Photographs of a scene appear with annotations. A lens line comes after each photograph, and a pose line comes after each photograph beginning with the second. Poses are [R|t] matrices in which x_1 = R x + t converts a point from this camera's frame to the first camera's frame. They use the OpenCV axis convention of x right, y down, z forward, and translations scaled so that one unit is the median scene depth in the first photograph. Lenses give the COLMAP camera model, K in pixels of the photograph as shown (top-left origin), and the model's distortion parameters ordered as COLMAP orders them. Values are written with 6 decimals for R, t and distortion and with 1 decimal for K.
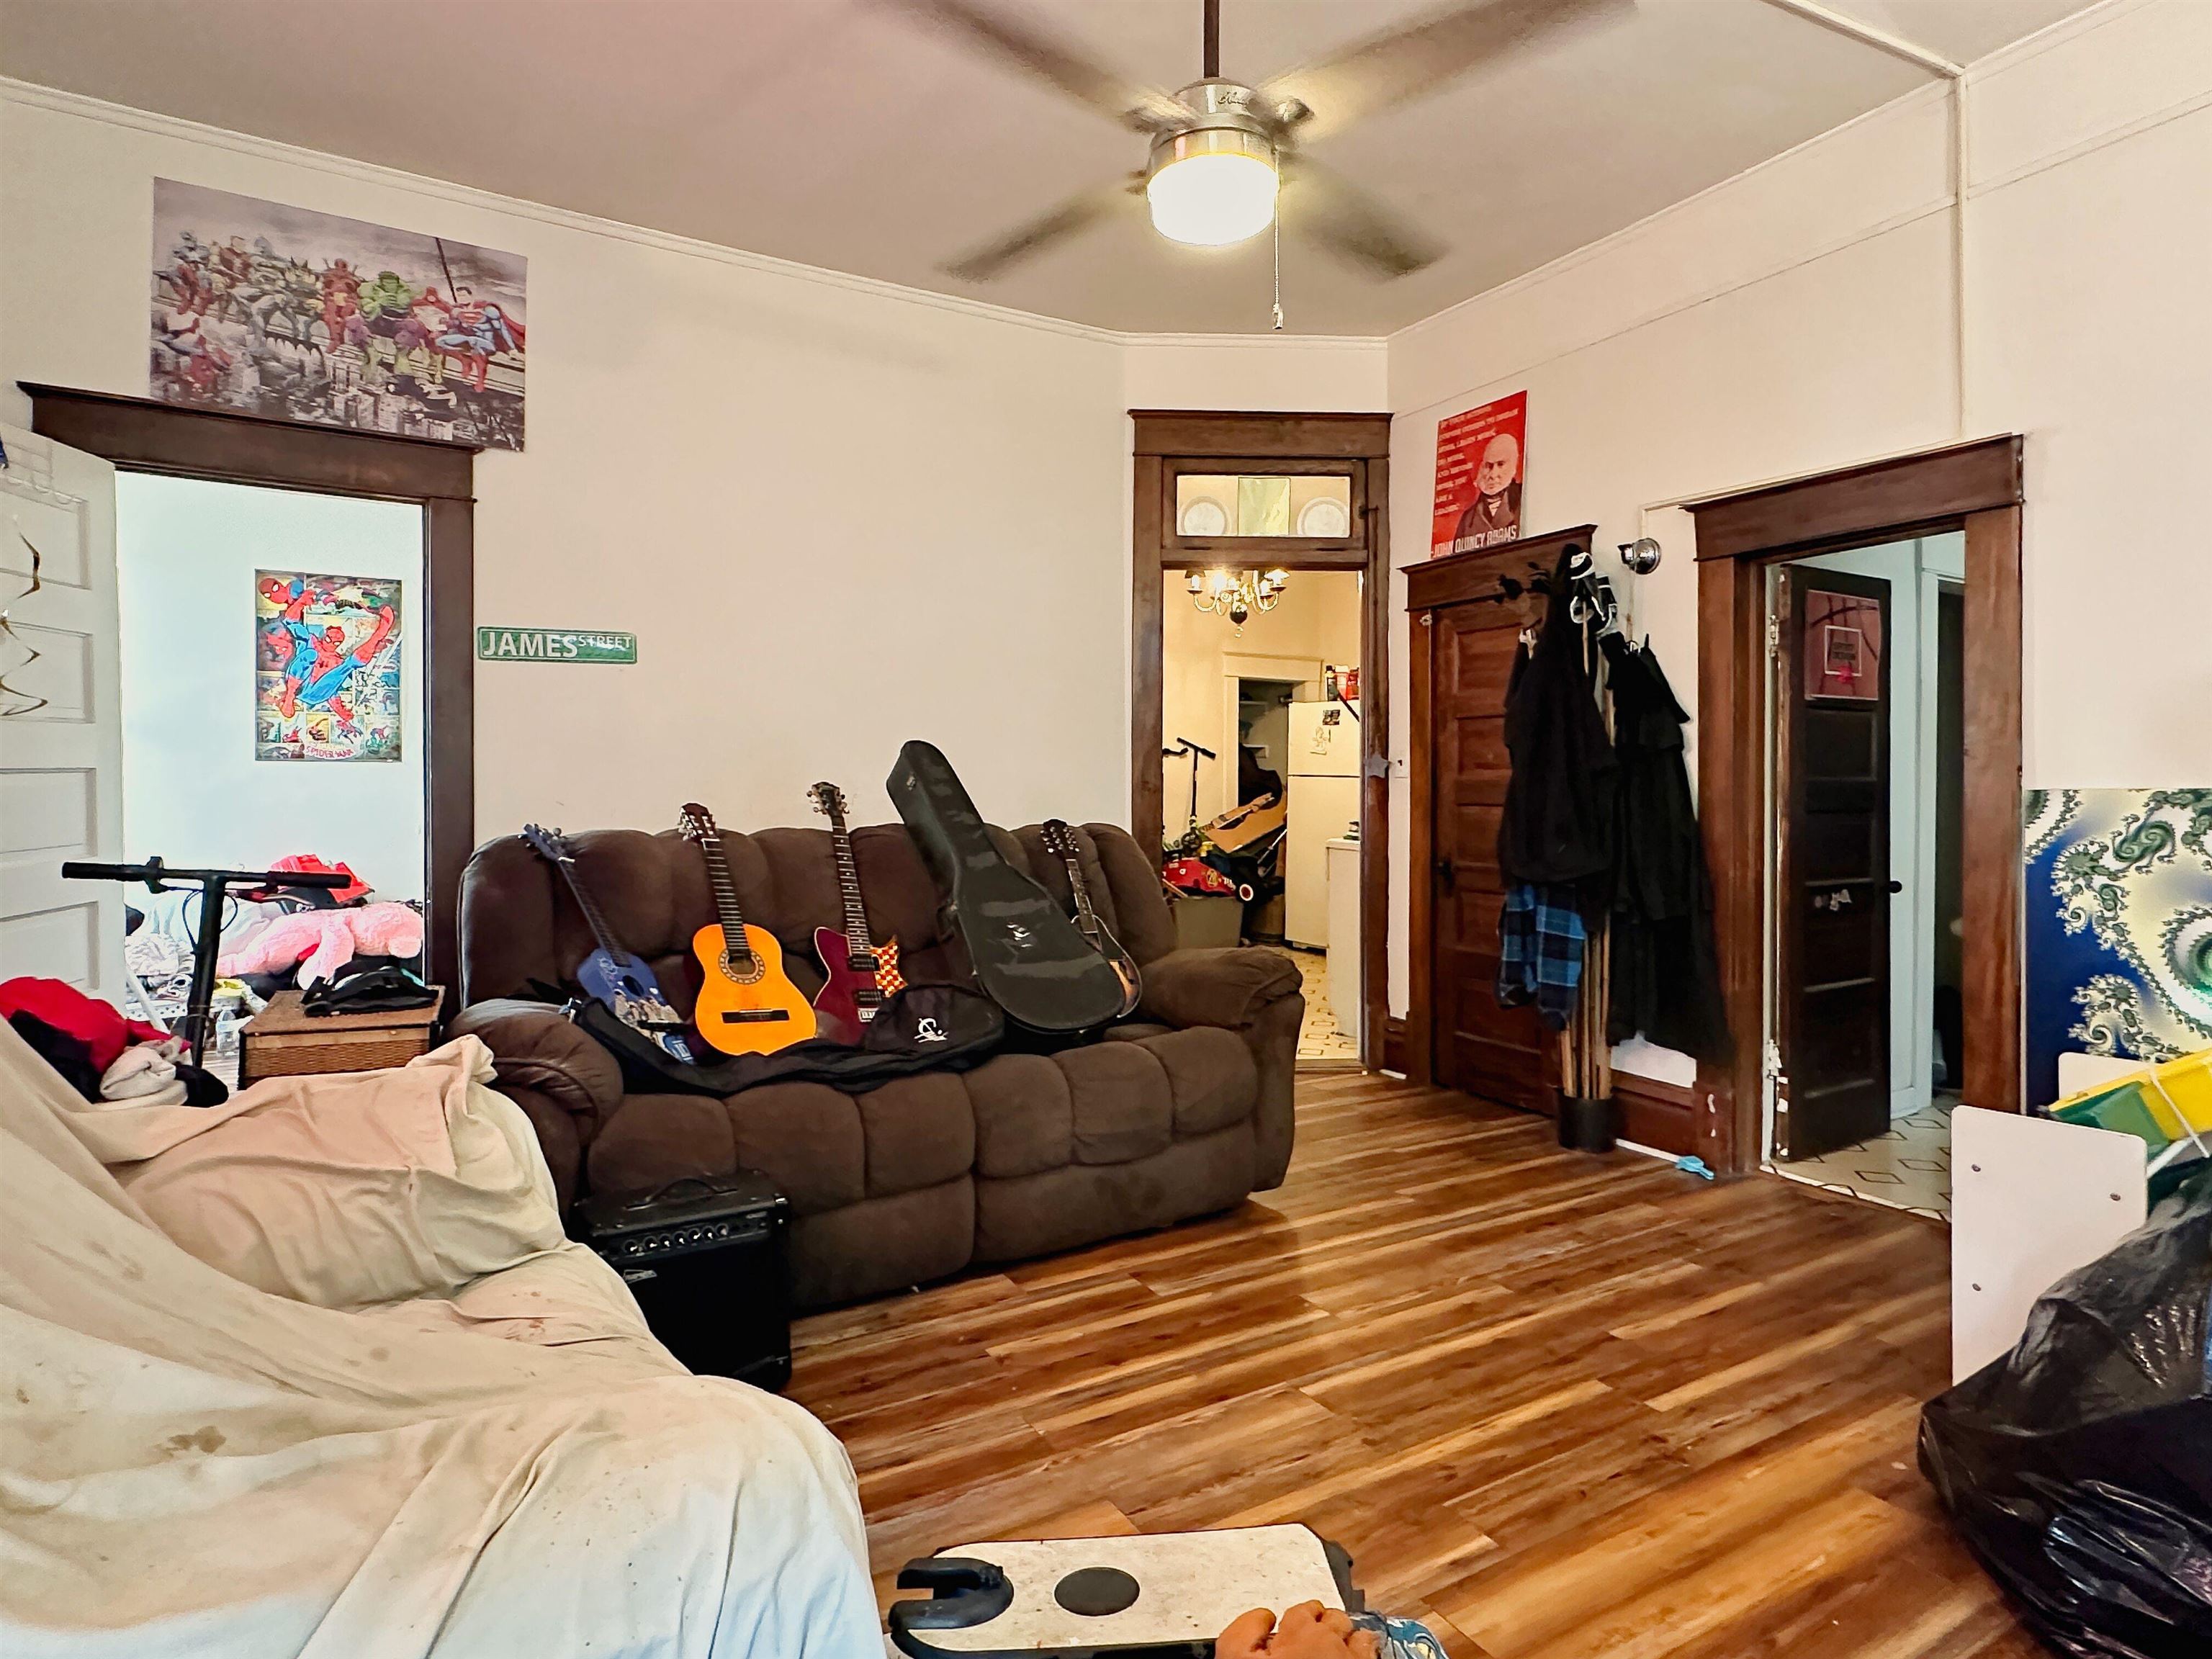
lens RADIAL K [[1162.5, 0, 1107.0], [0, 1162.5, 812.4], [0, 0, 1]] dist [-0.001900, 0.000424]
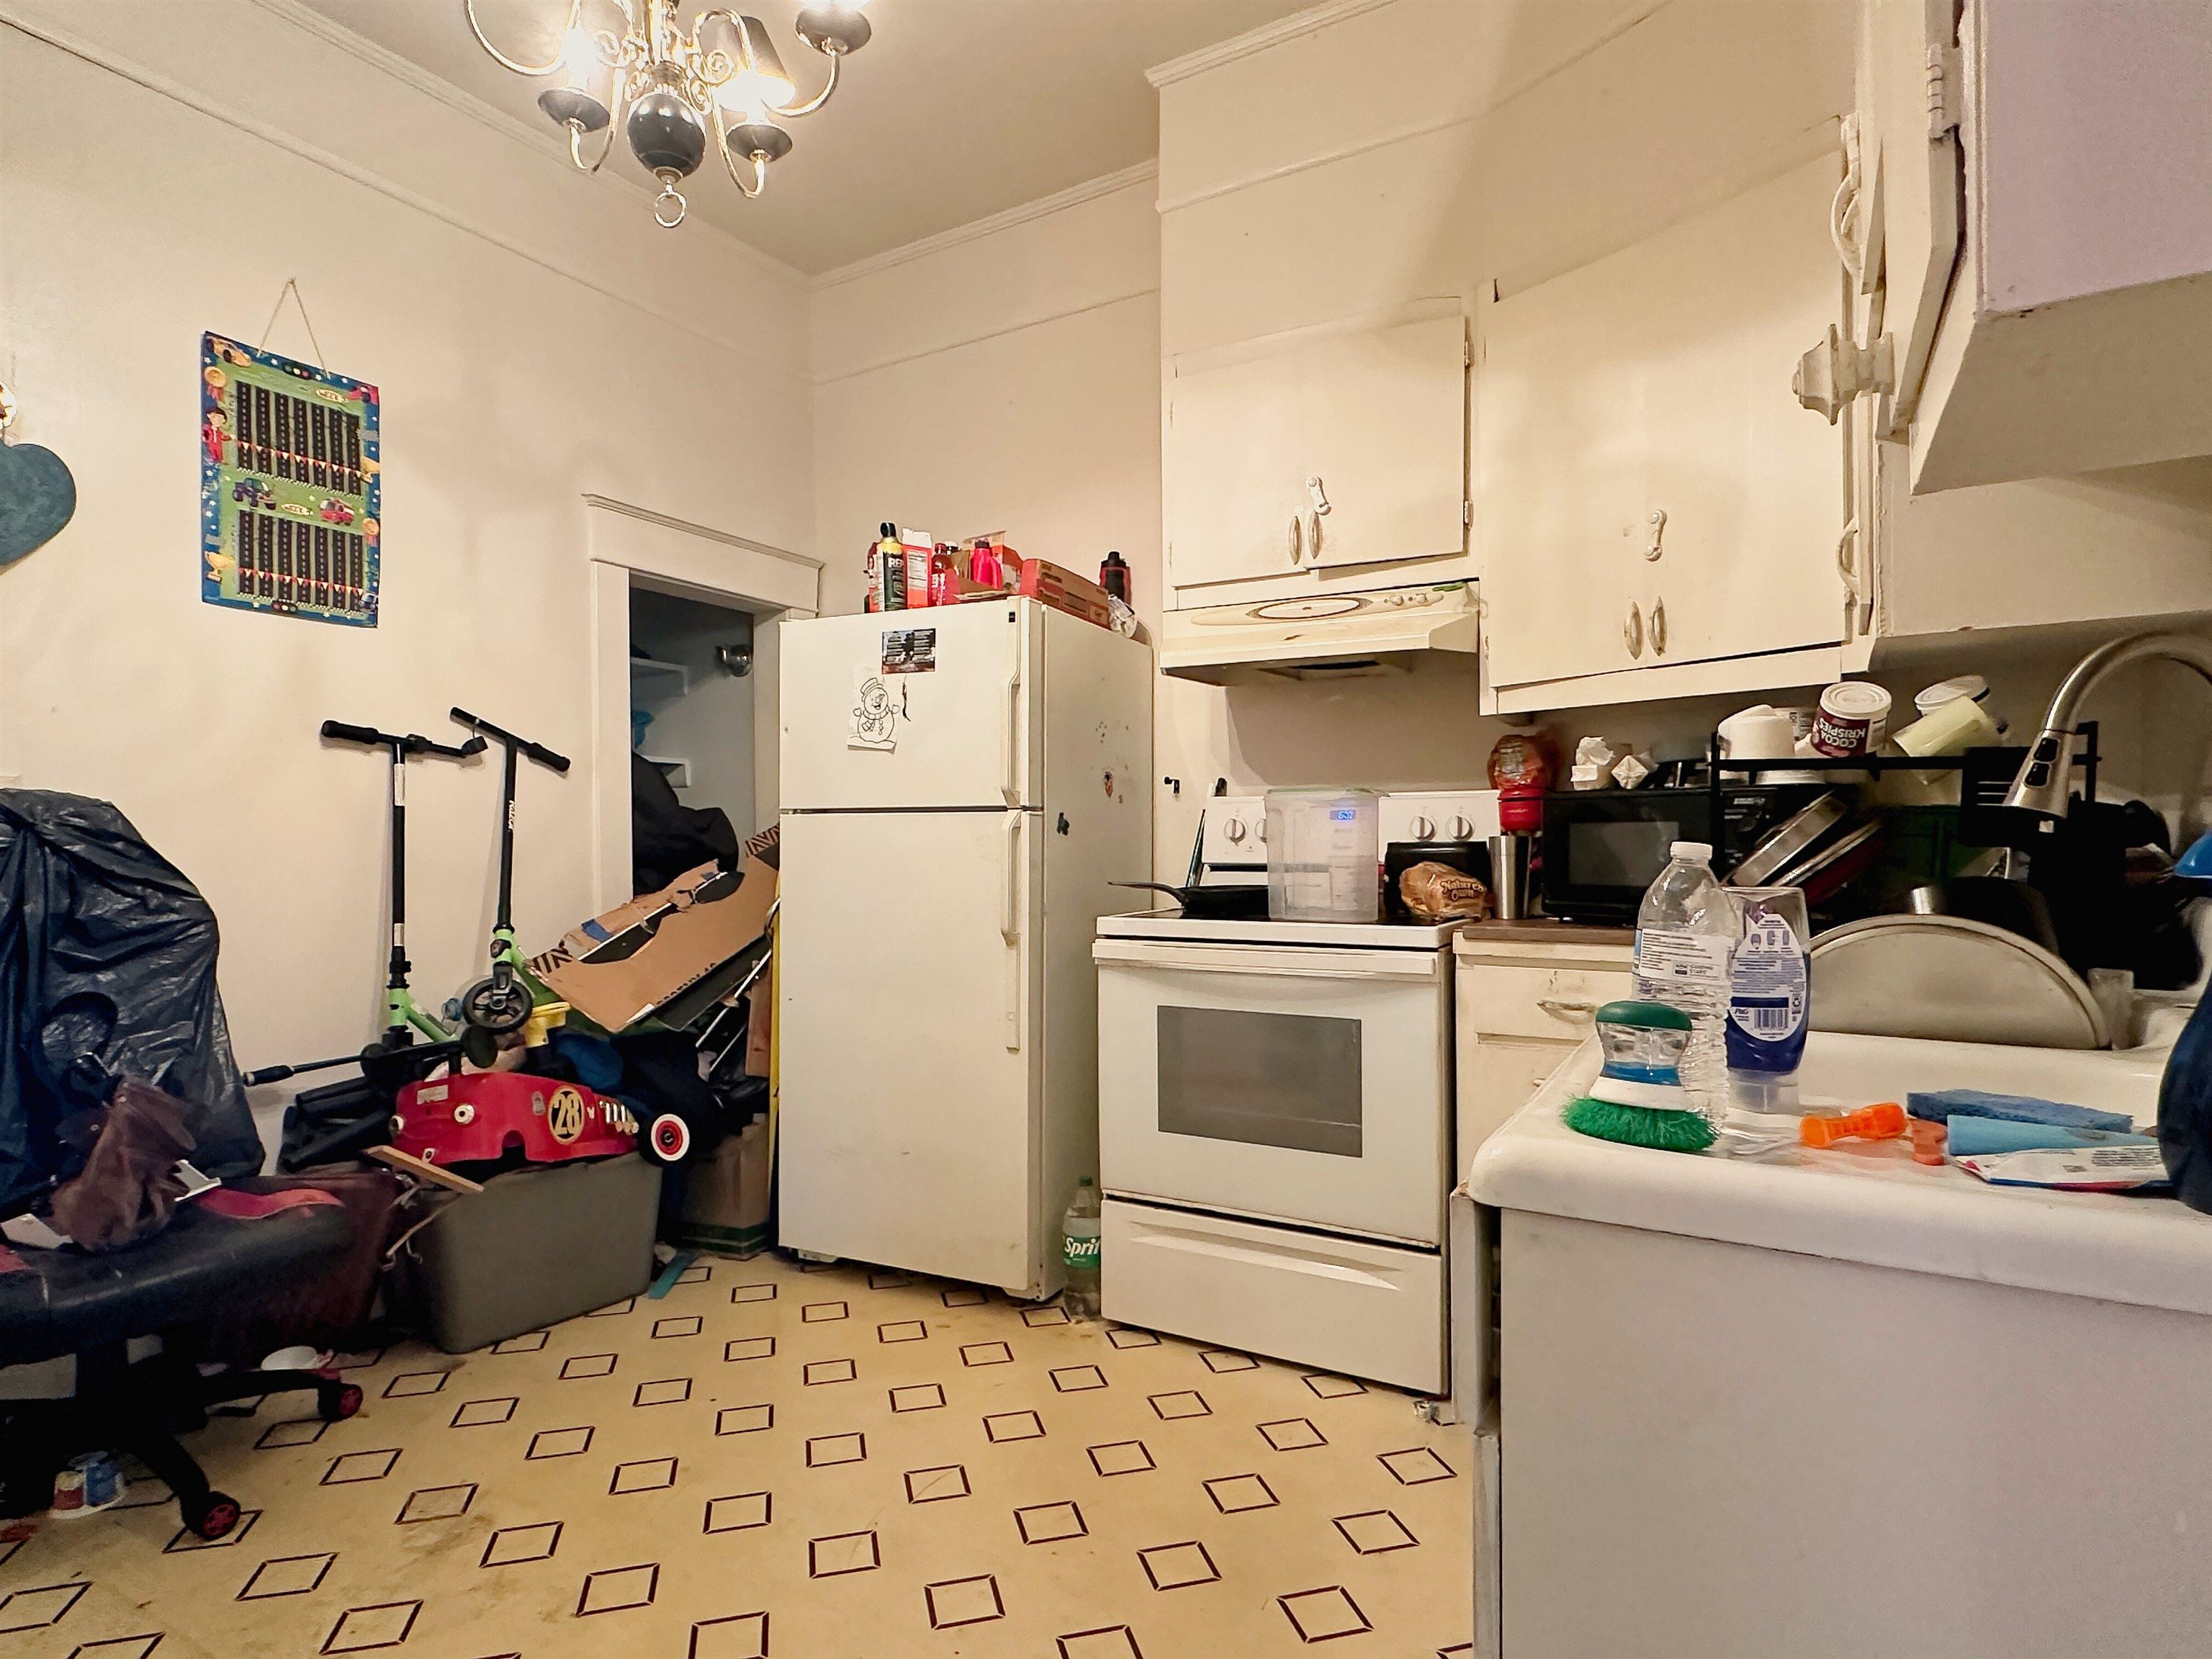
lens RADIAL K [[1162.5, 0, 1110.2], [0, 1162.5, 839.2], [0, 0, 1]] dist [-0.001900, 0.000424]
pose [[0.860256, -0.010927, 0.509744, 0.076705], [0.032667, 0.998897, -0.033717, -0.008920], [-0.508814, 0.045657, 0.859665, 0.868952]]
